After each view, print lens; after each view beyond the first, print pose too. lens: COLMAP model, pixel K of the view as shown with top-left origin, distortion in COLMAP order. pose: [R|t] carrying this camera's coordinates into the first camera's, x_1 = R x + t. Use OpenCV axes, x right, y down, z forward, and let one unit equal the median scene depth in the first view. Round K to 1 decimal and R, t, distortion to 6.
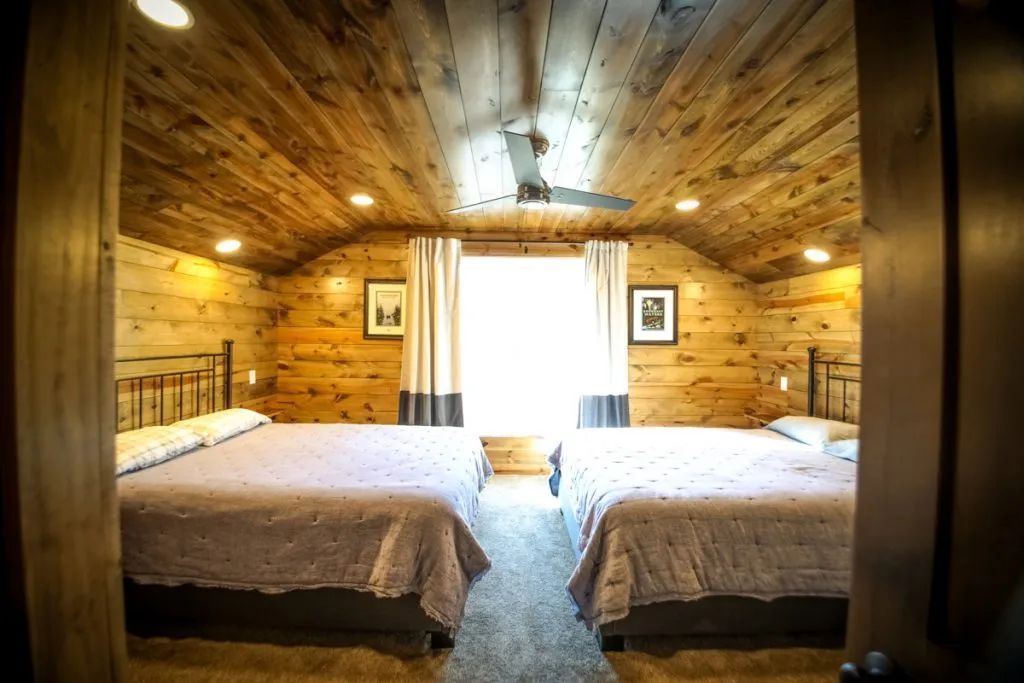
lens RADIAL K [[397.2, 0, 510.2], [0, 397.2, 340.3], [0, 0, 1]] dist [-0.056806, 0.002440]
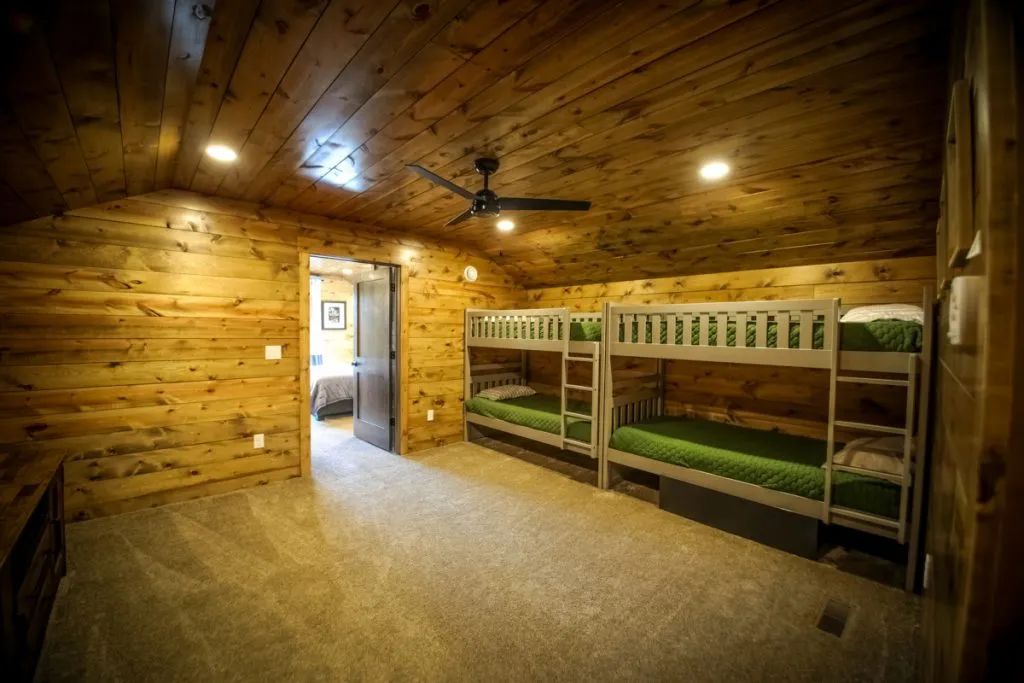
lens RADIAL K [[397.2, 0, 511.9], [0, 397.2, 344.2], [0, 0, 1]] dist [-0.056806, 0.002440]
pose [[0.730118, -0.019113, 0.683054, -0.616181], [0.002571, 0.999678, 0.025225, 0.065398], [-0.683316, -0.016661, 0.729933, -1.924500]]
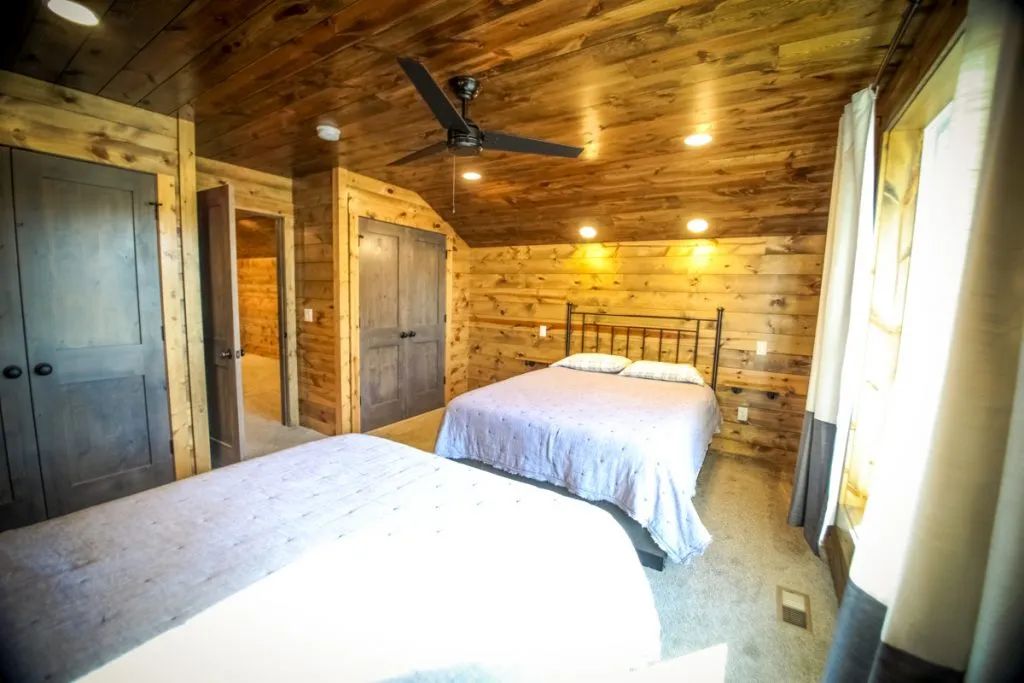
lens RADIAL K [[397.2, 0, 511.9], [0, 397.2, 341.1], [0, 0, 1]] dist [-0.056806, 0.002440]
pose [[-0.530241, 0.073028, -0.844696, 0.539039], [-0.034627, 0.993587, 0.107637, -0.006049], [0.847139, 0.086323, -0.524312, 1.076870]]
